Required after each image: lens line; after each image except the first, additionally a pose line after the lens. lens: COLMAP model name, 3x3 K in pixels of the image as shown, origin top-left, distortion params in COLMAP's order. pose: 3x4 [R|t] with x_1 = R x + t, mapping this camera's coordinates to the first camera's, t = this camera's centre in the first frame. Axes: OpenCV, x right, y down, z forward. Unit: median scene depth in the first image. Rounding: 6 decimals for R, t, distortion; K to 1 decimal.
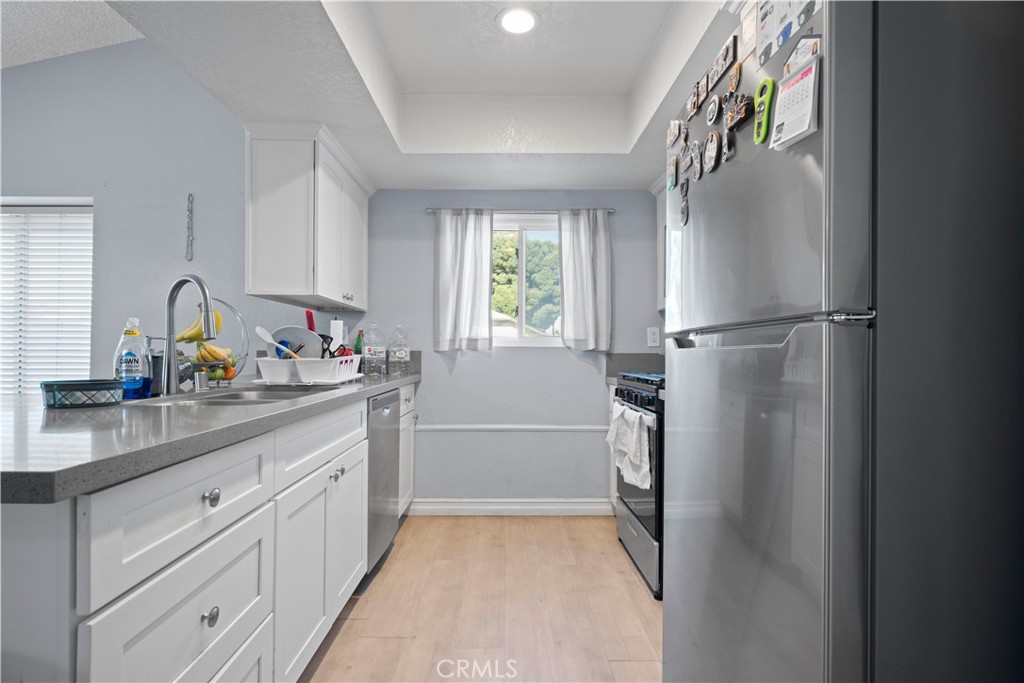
lens RADIAL K [[526.5, 0, 508.3], [0, 526.5, 343.2], [0, 0, 1]] dist [-0.005336, -0.000381]
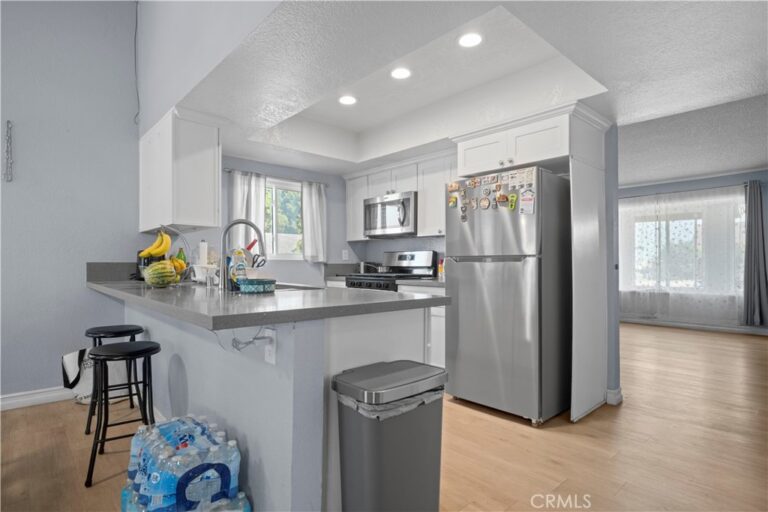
lens RADIAL K [[405.8, 0, 384.1], [0, 405.8, 264.5], [0, 0, 1]] dist [0.000500, 0.000590]
pose [[0.745159, -0.002793, 0.666882, -0.590083], [-0.013035, 0.999739, 0.018753, -0.007488], [-0.666760, -0.022667, 0.744928, -0.173986]]
